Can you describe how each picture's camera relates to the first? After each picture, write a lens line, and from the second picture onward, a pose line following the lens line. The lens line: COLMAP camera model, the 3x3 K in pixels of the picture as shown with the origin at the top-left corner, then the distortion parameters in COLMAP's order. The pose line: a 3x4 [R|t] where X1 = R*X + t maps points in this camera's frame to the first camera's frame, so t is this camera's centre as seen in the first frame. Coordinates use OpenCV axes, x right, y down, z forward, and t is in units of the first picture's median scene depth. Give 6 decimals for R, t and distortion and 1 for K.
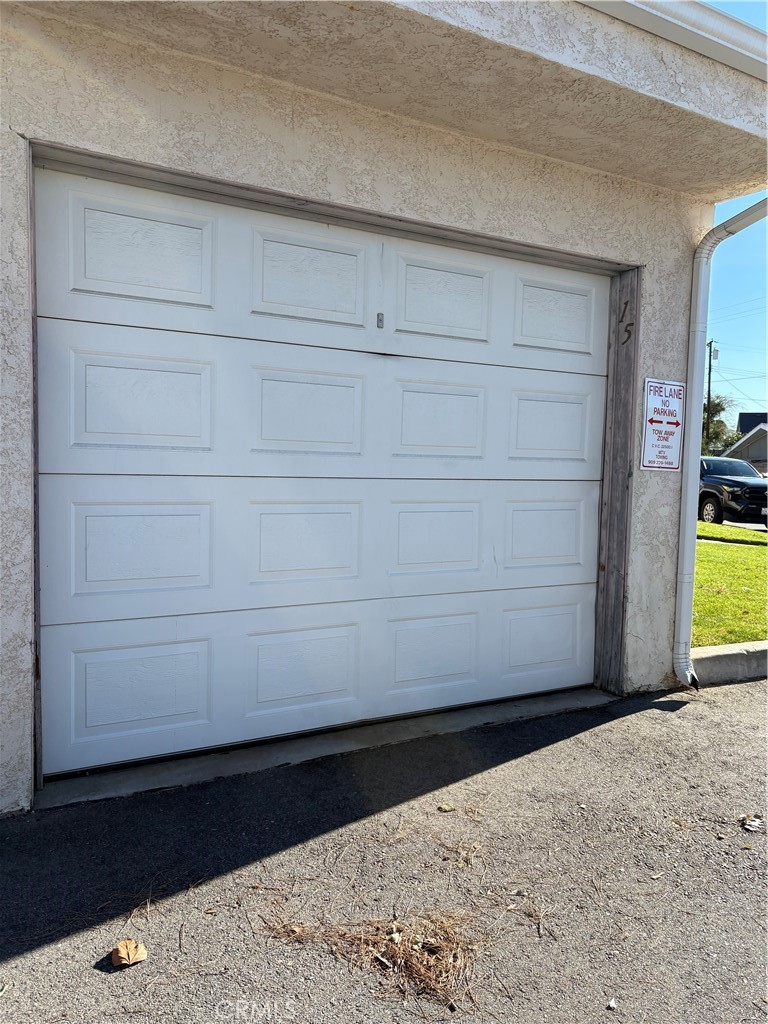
lens RADIAL K [[771.2, 0, 384.8], [0, 771.2, 513.3], [0, 0, 1]] dist [0.036030, -0.042948]
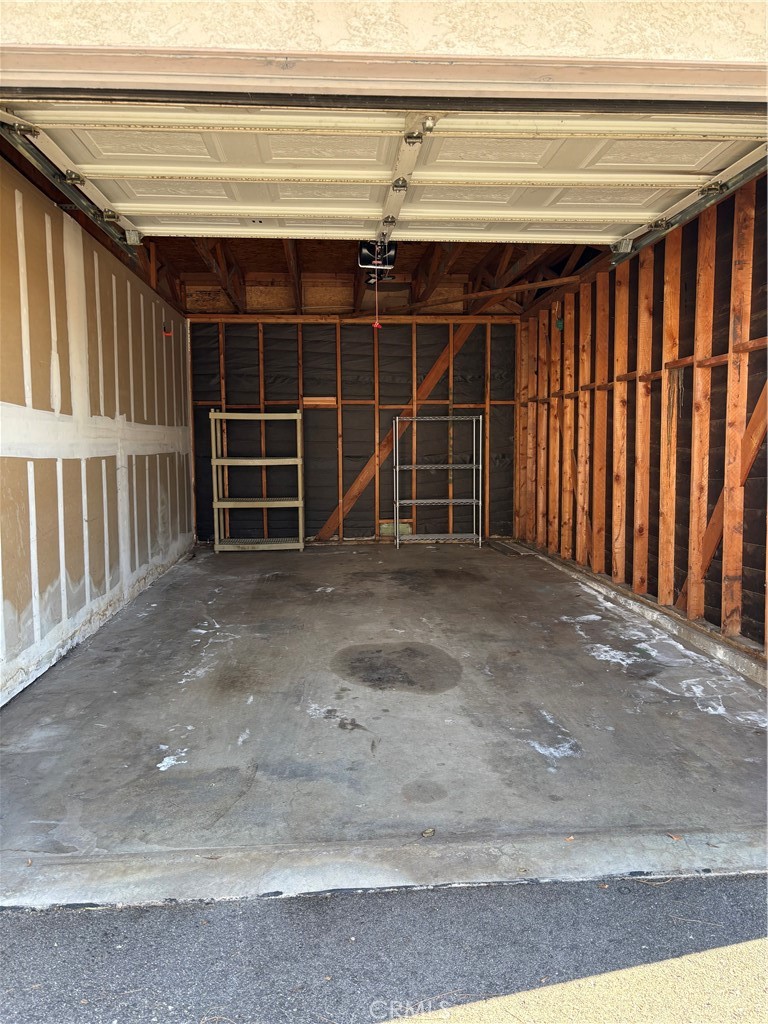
lens RADIAL K [[771.2, 0, 381.9], [0, 771.2, 511.7], [0, 0, 1]] dist [0.036030, -0.042948]
pose [[0.896361, 0.006276, -0.443280, 0.256279], [-0.001596, 0.999939, 0.010930, -0.022989], [0.443322, -0.009089, 0.896317, 0.420164]]
